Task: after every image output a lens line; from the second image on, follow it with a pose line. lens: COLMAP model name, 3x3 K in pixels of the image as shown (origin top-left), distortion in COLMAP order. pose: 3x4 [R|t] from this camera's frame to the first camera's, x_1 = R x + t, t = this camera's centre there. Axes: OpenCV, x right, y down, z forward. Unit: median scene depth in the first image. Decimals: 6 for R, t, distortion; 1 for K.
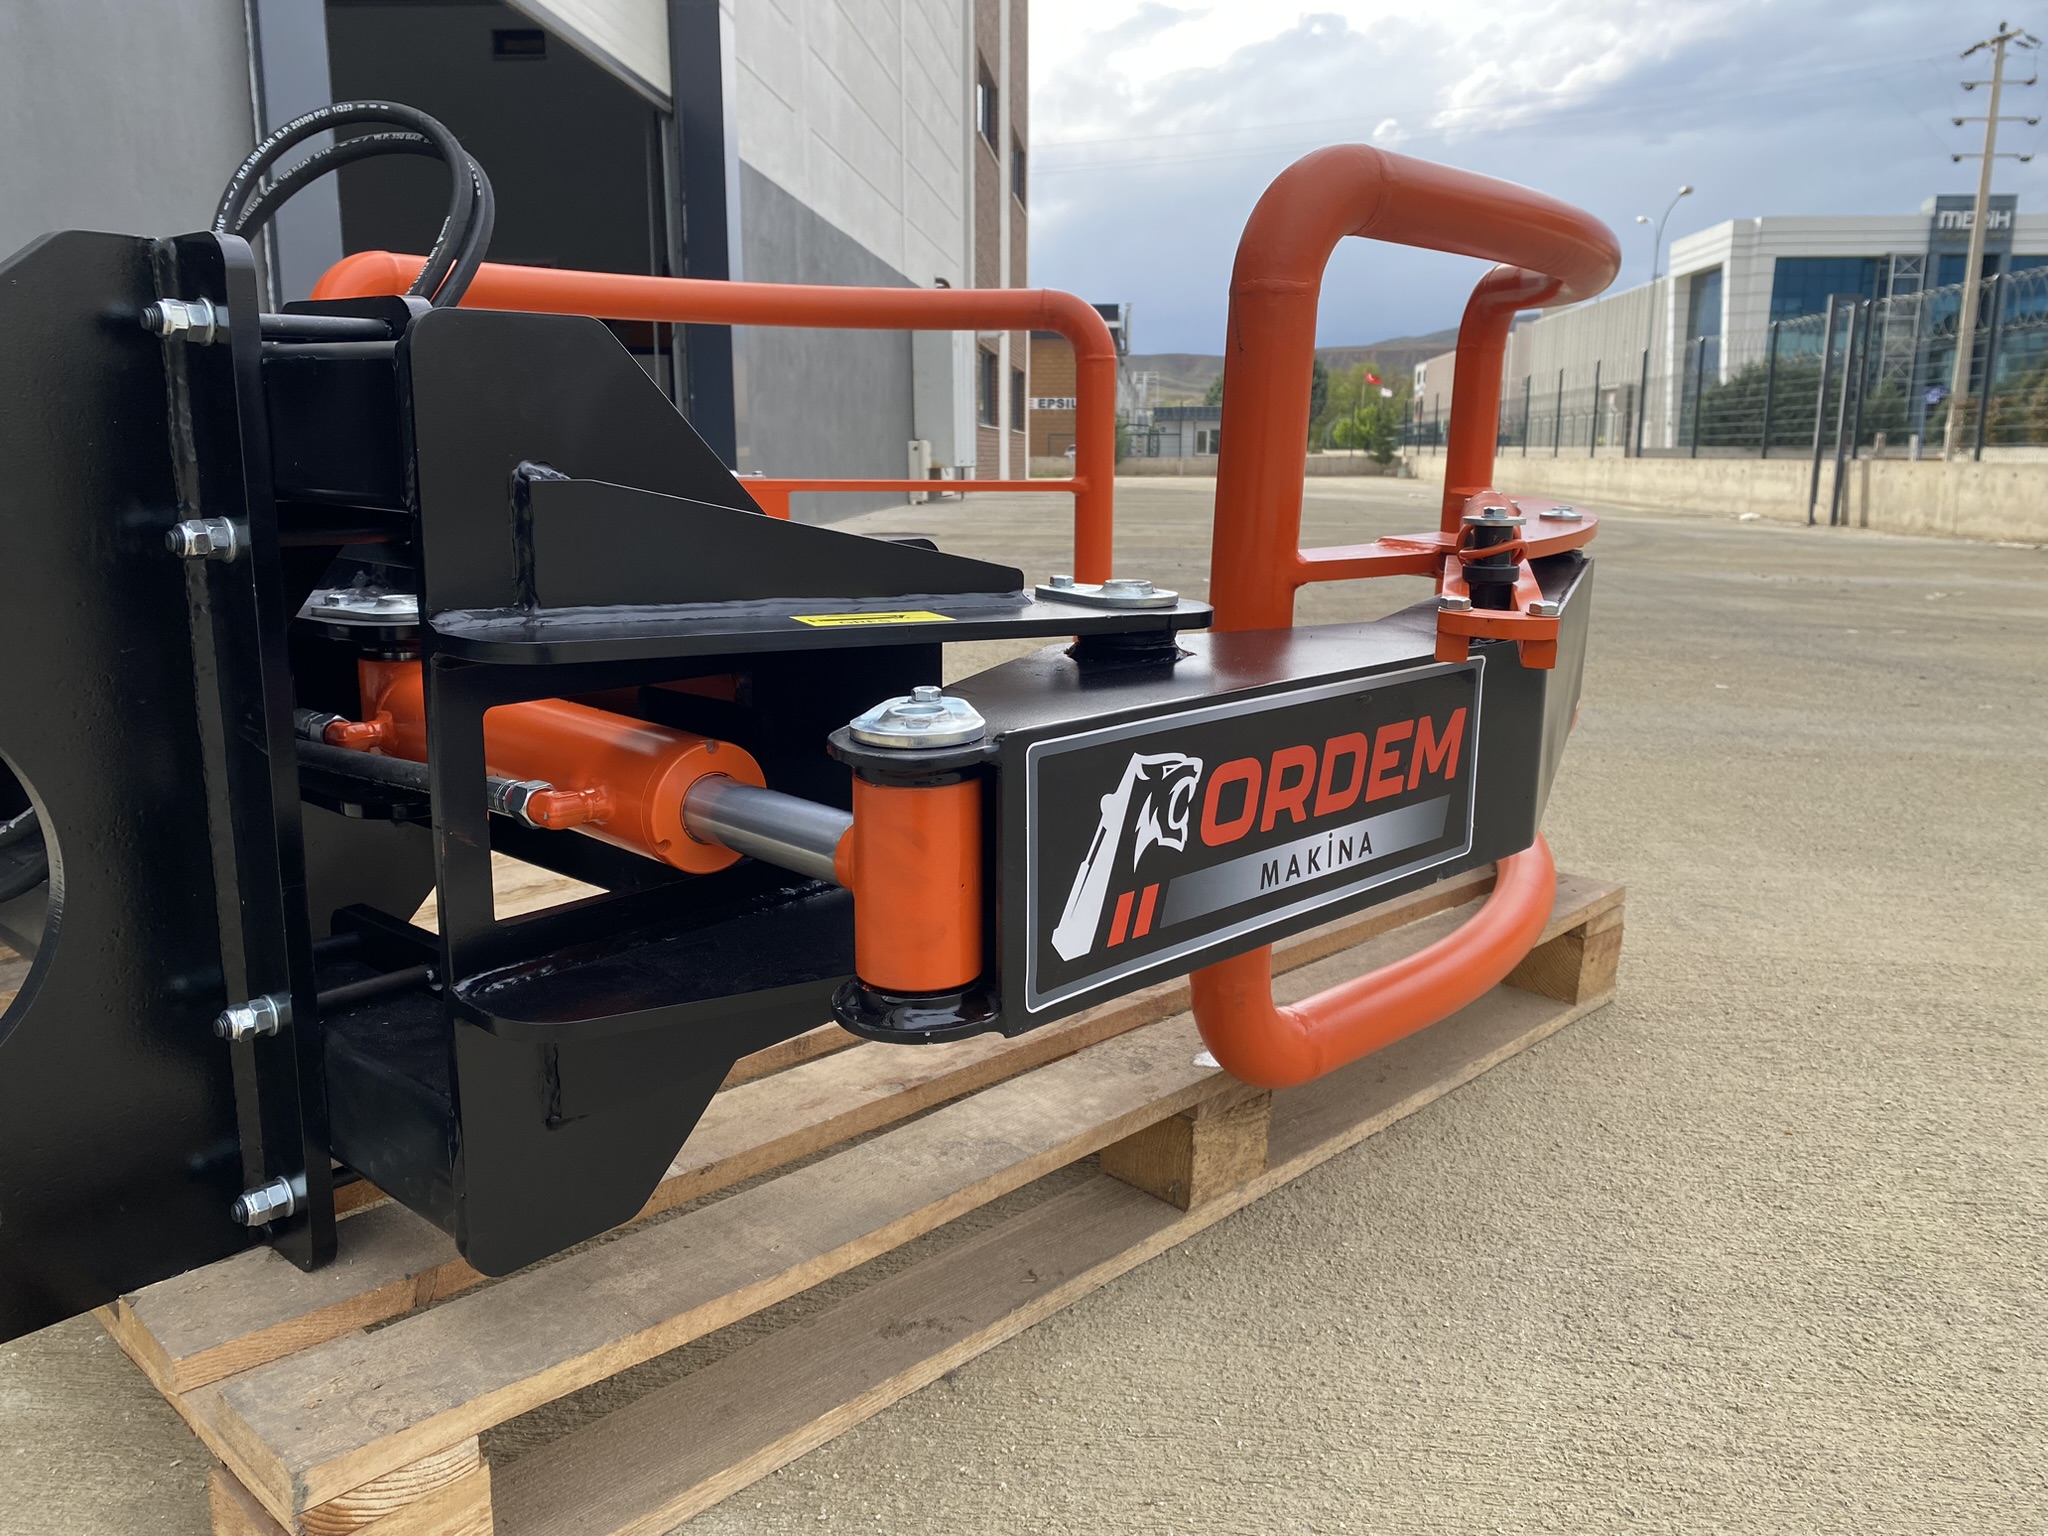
lens RADIAL K [[1560.6, 0, 1035.5], [0, 1560.6, 760.7], [0, 0, 1]] dist [0.028331, -0.018100]
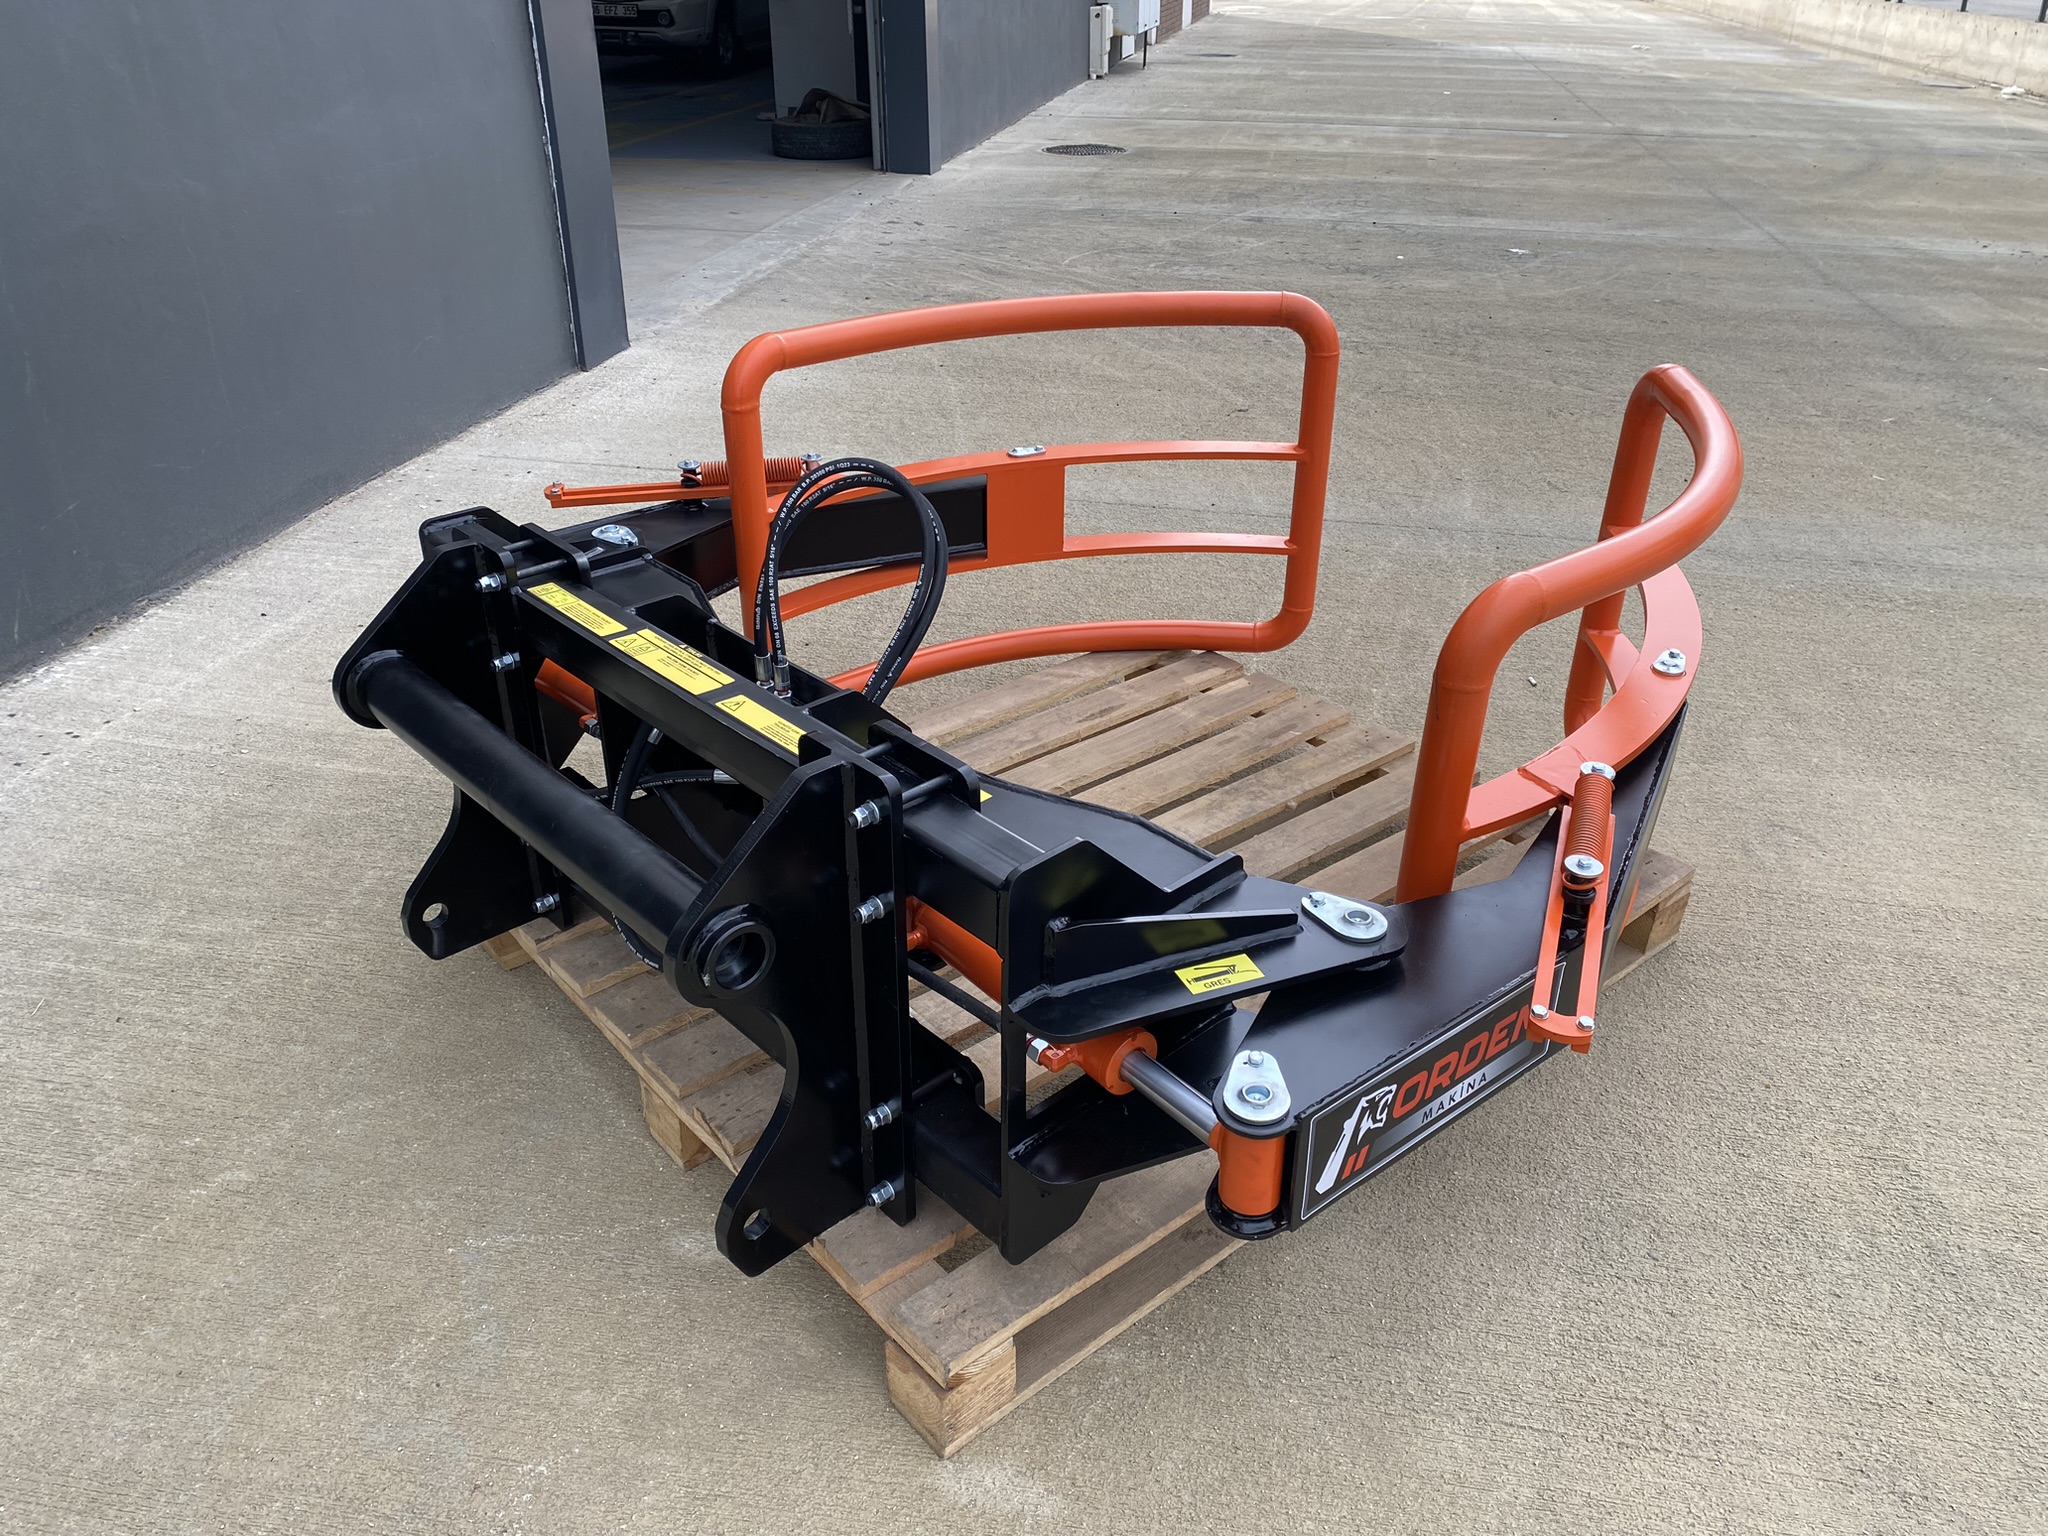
lens RADIAL K [[1560.6, 0, 1032.3], [0, 1560.6, 764.0], [0, 0, 1]] dist [0.028331, -0.018100]
pose [[0.994896, 0.044316, -0.090650, -0.133044], [-0.015237, 0.954074, 0.299184, -0.687607], [0.099745, -0.296276, 0.949880, -0.555808]]
